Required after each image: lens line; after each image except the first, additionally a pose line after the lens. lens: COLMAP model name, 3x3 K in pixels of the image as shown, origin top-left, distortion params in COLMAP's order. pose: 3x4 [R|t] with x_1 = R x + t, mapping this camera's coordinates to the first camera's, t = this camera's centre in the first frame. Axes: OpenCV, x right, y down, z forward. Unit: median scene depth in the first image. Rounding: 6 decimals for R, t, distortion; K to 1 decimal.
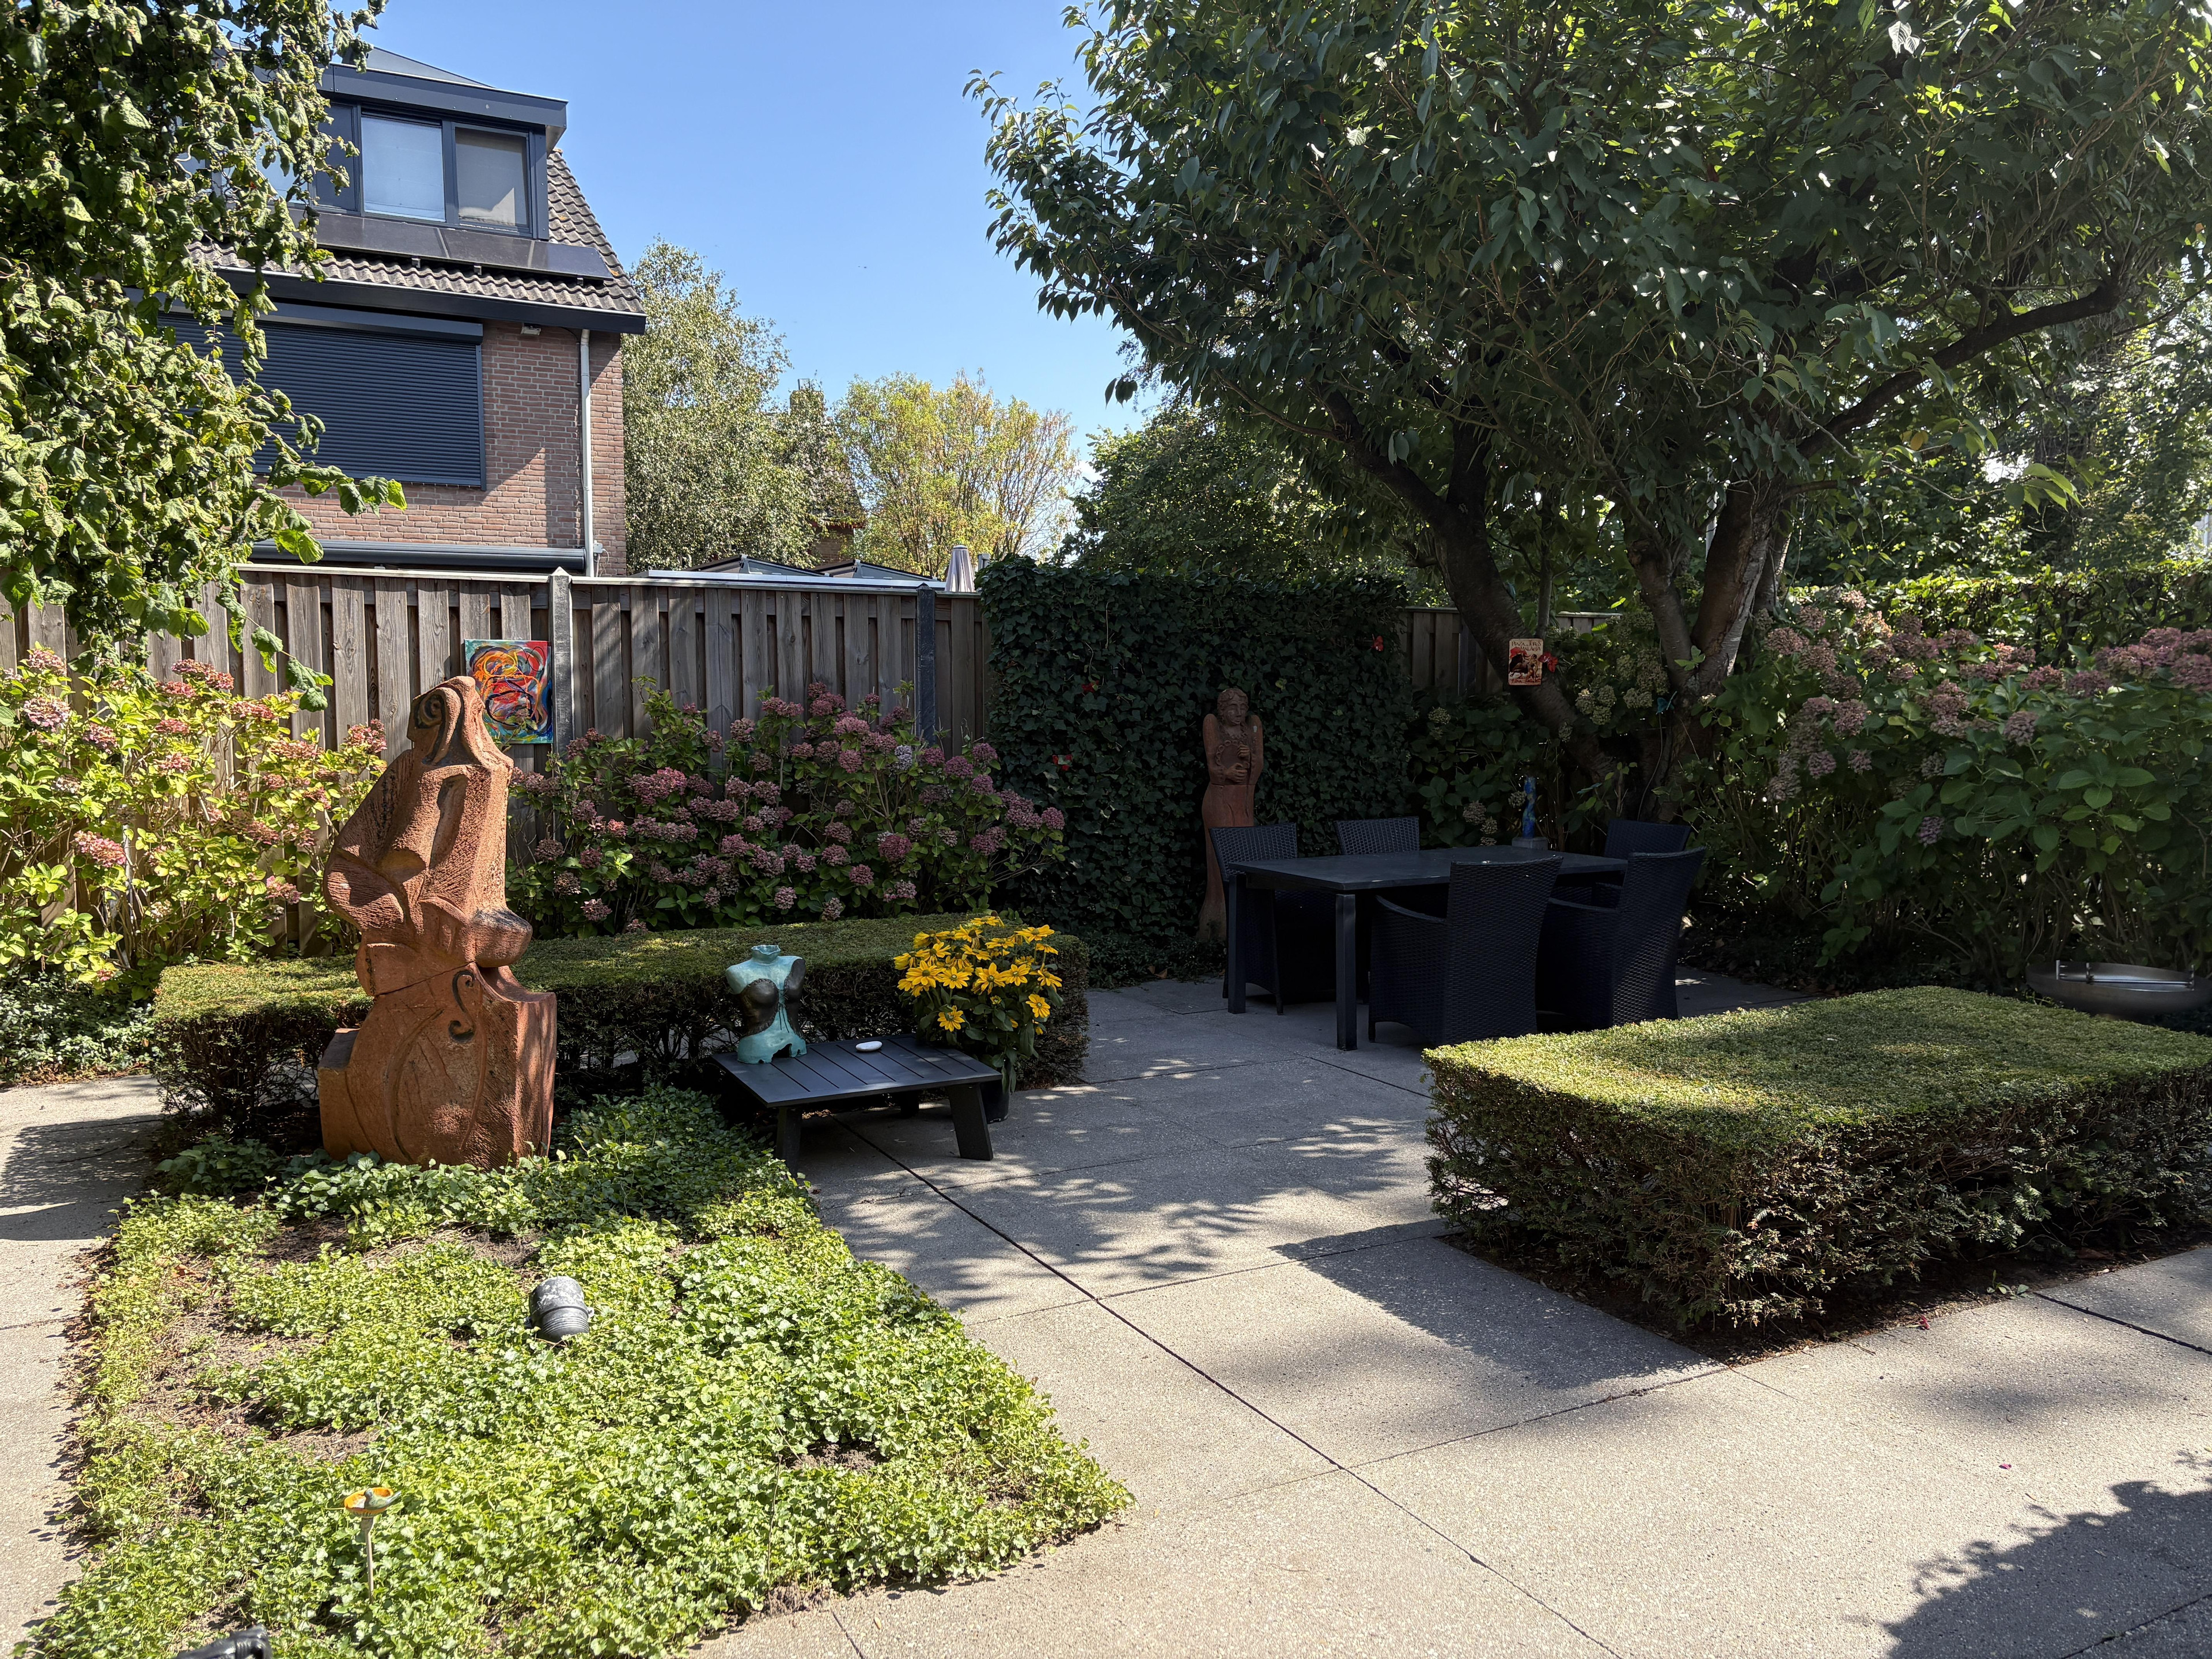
lens RADIAL K [[1669.2, 0, 1114.9], [0, 1669.2, 832.7], [0, 0, 1]] dist [0.057158, -0.056678]
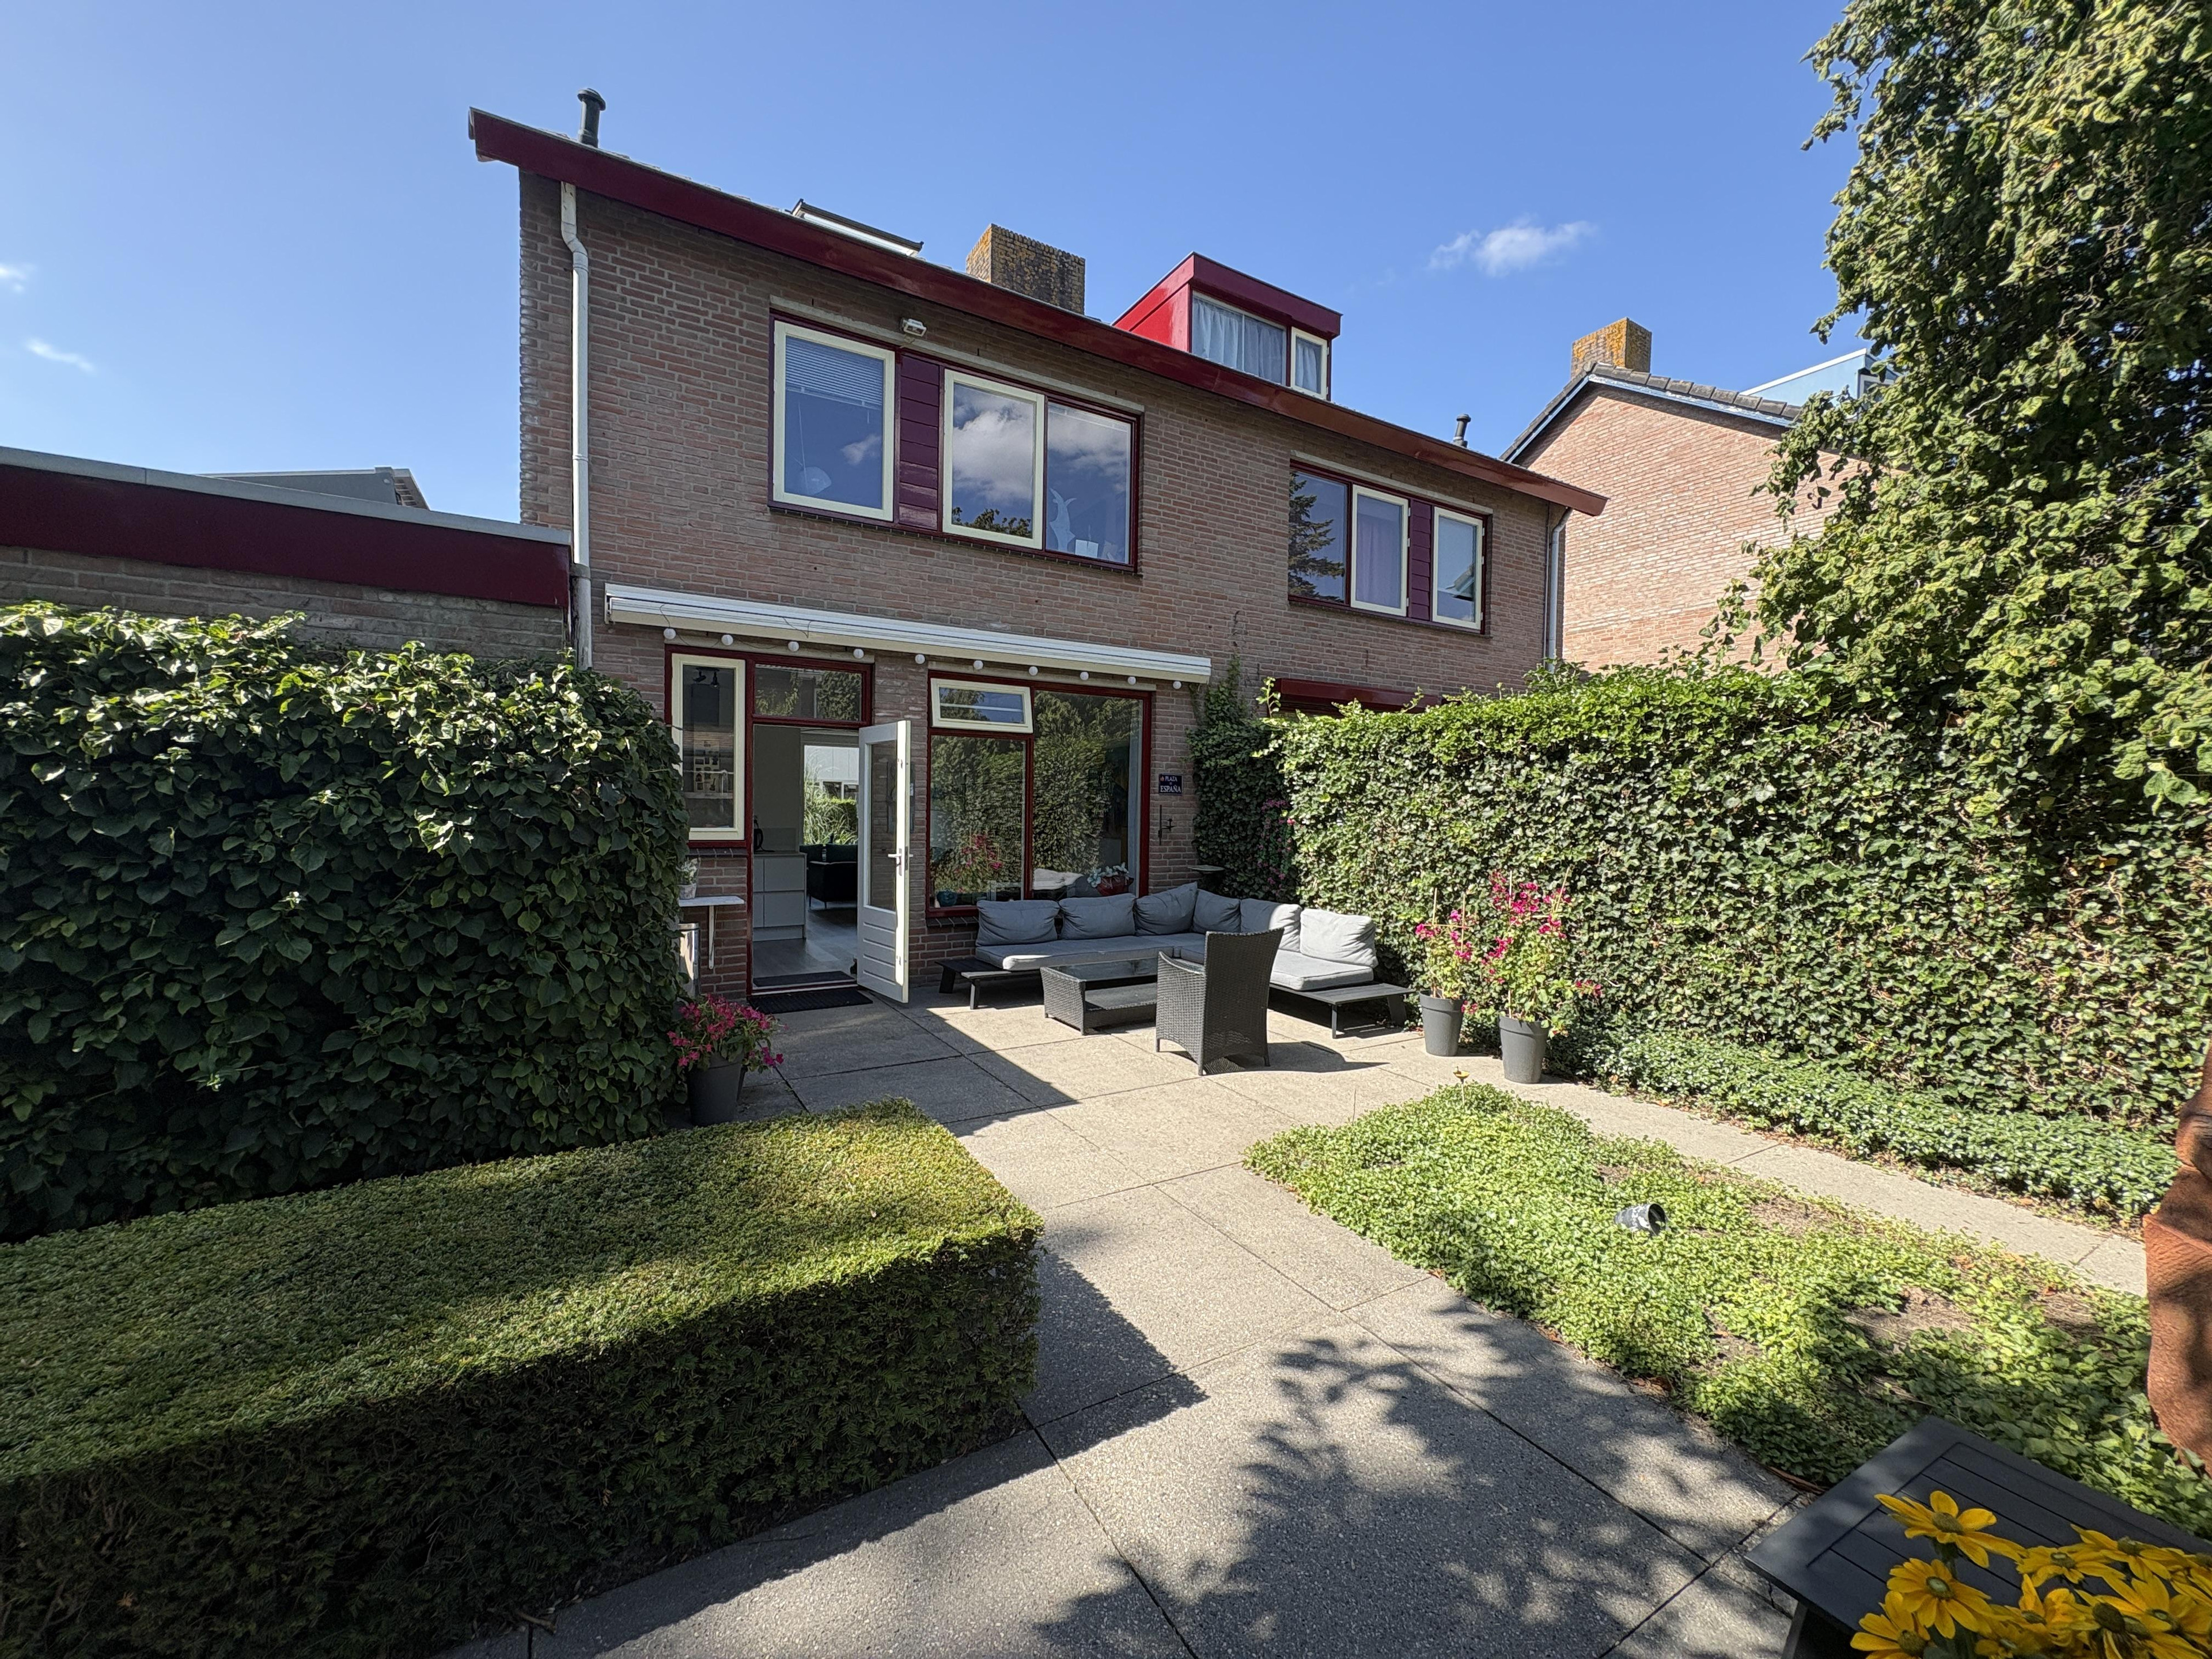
lens RADIAL K [[879.9, 0, 1102.8], [0, 879.9, 824.9], [0, 0, 1]] dist [0.000126, -0.000034]
pose [[-0.998880, -0.012628, -0.045609, 0.231526], [-0.017005, 0.995150, 0.096888, -0.155956], [0.044164, 0.097555, -0.994250, 1.825982]]
